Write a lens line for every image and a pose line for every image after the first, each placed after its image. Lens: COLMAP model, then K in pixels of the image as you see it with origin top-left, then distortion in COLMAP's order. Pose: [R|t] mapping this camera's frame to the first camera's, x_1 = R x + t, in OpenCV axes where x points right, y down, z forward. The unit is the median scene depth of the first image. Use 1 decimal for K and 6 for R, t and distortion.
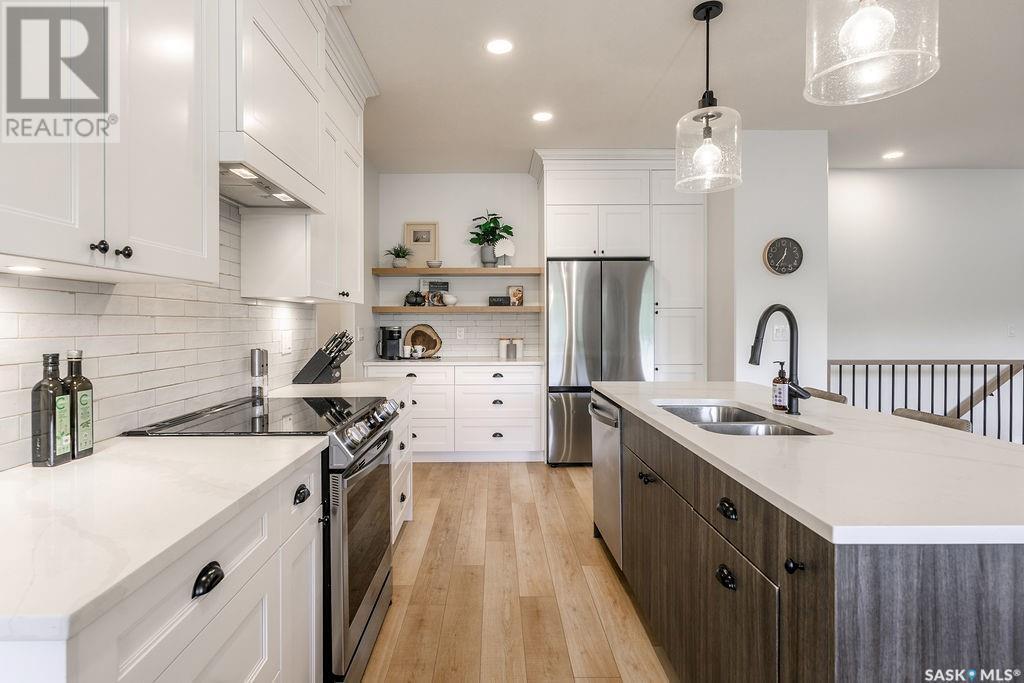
lens RADIAL K [[515.7, 0, 508.1], [0, 515.7, 327.6], [0, 0, 1]] dist [0.002009, -0.003768]
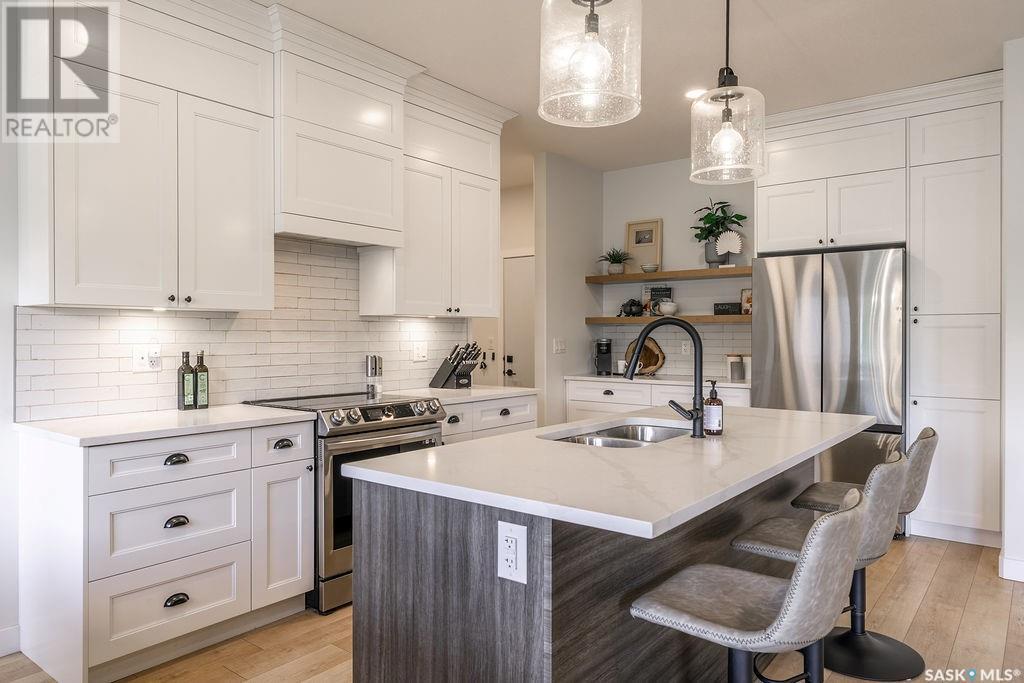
lens RADIAL K [[687.4, 0, 509.7], [0, 687.4, 339.2], [0, 0, 1]] dist [0.003686, 0.000569]
pose [[0.781367, 0.007035, -0.624032, 0.433966], [-0.007888, 0.999968, 0.001397, -0.002242], [0.624022, 0.003831, 0.781397, -0.063987]]
